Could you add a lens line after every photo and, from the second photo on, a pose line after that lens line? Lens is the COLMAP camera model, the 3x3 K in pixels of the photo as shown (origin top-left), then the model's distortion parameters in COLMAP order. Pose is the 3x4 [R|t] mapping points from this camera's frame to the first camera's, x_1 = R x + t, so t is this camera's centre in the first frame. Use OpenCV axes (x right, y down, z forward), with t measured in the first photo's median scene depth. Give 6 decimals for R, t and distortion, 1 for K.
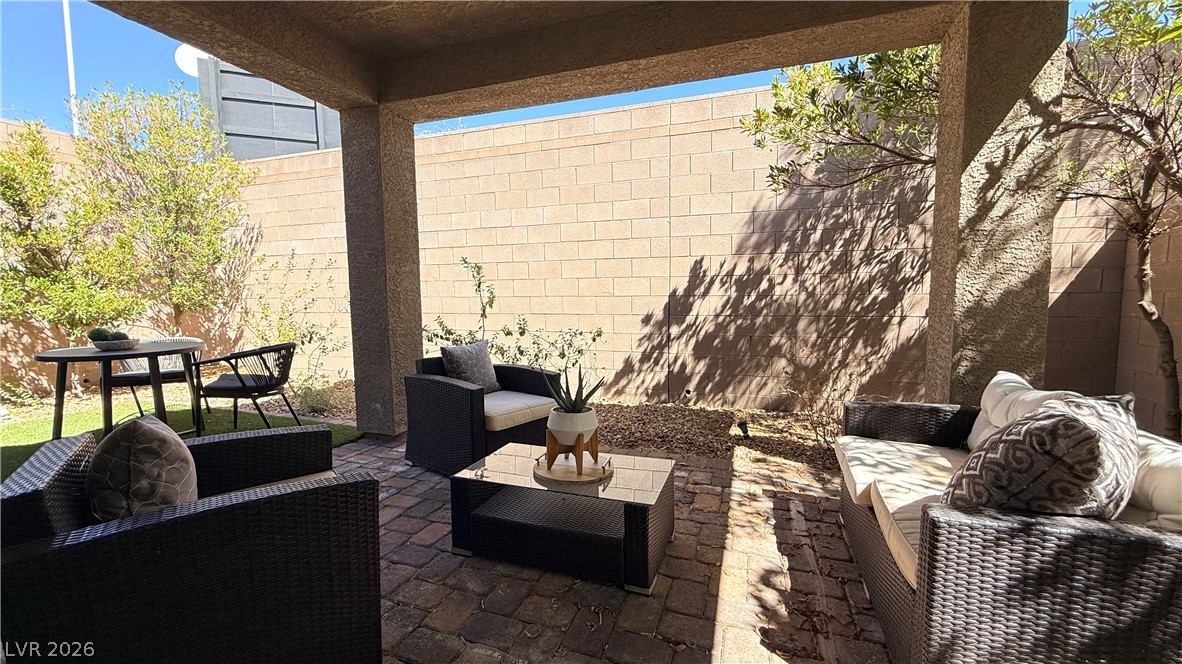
lens RADIAL K [[473.5, 0, 588.4], [0, 473.5, 330.2], [0, 0, 1]] dist [0.002030, -0.000298]
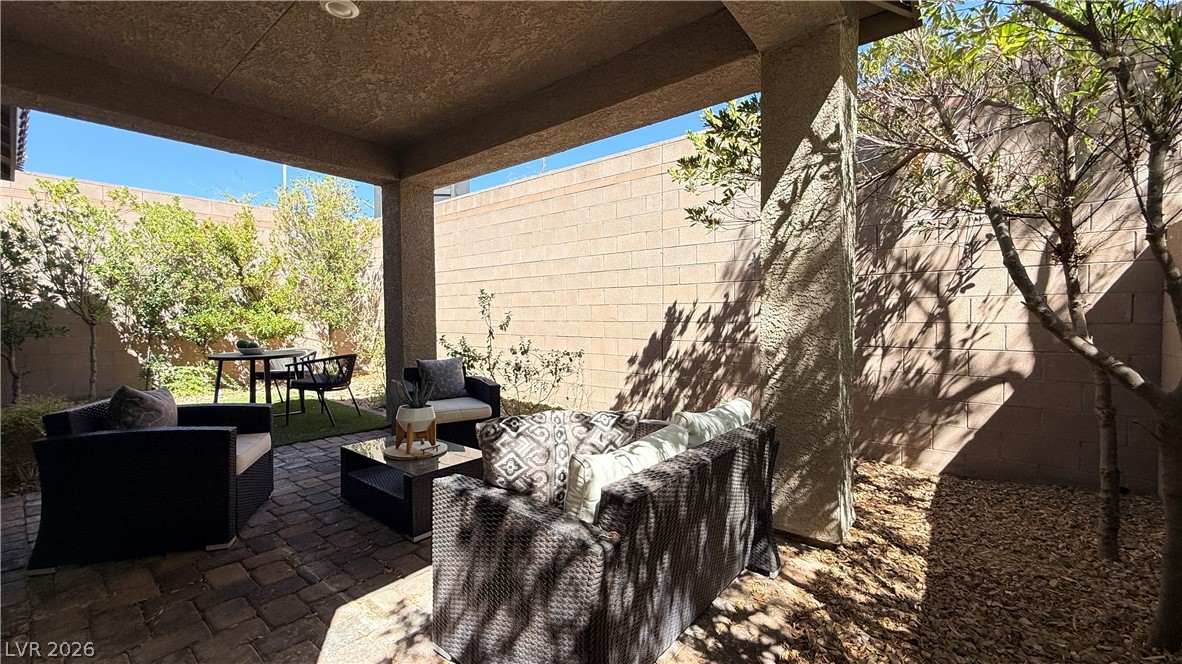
lens RADIAL K [[473.5, 0, 586.1], [0, 473.5, 330.1], [0, 0, 1]] dist [0.002030, -0.000298]
pose [[0.940438, 0.015207, -0.339626, 0.471018], [-0.031281, 0.998632, -0.041901, -0.005585], [0.338524, 0.050029, 0.939627, -0.066861]]
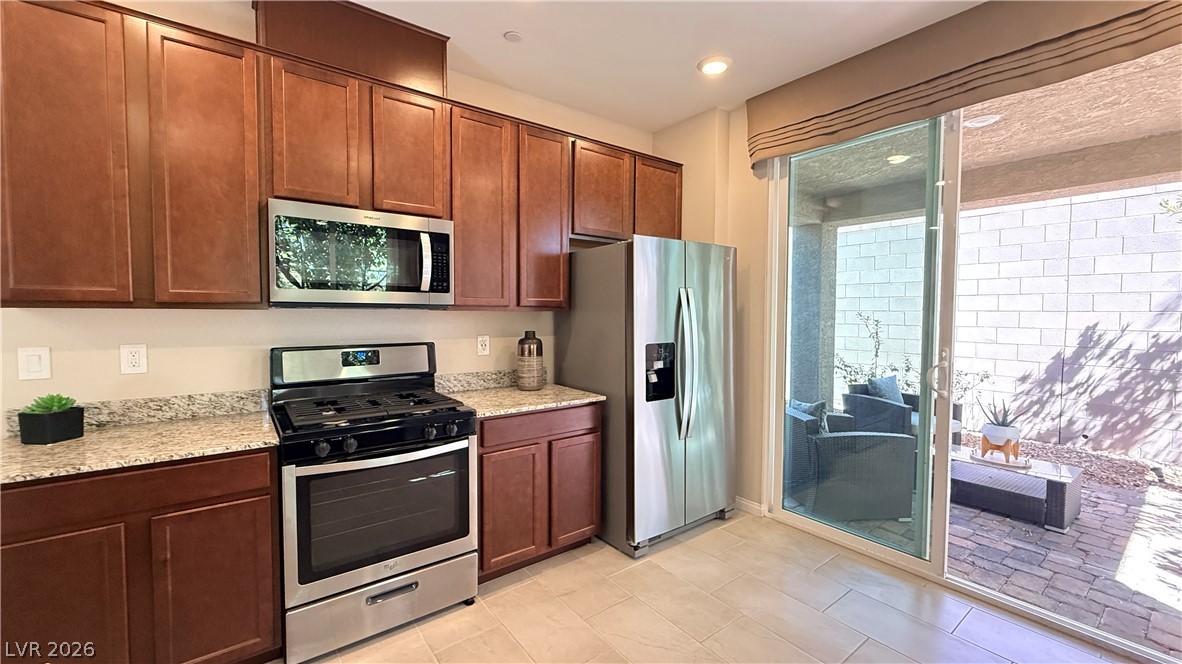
lens RADIAL K [[473.5, 0, 584.7], [0, 473.5, 332.2], [0, 0, 1]] dist [0.002030, -0.000298]
pose [[0.829853, 0.037822, -0.556699, -0.181474], [-0.056777, 0.998245, -0.016816, -0.029876], [0.555086, 0.045563, 0.830544, -0.683295]]
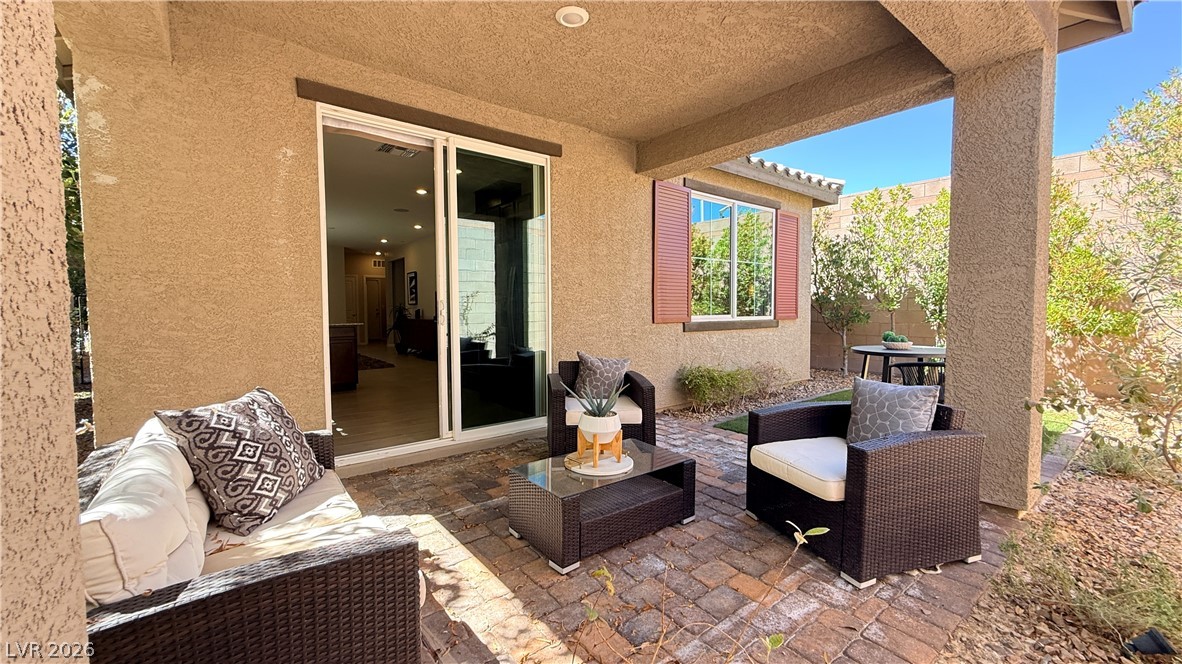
lens RADIAL K [[473.5, 0, 596.5], [0, 473.5, 330.9], [0, 0, 1]] dist [0.002030, -0.000298]
pose [[-0.522920, 0.053276, -0.850715, 0.517867], [-0.055999, 0.993741, 0.096654, -0.080373], [0.850540, 0.098181, -0.516664, 0.844209]]
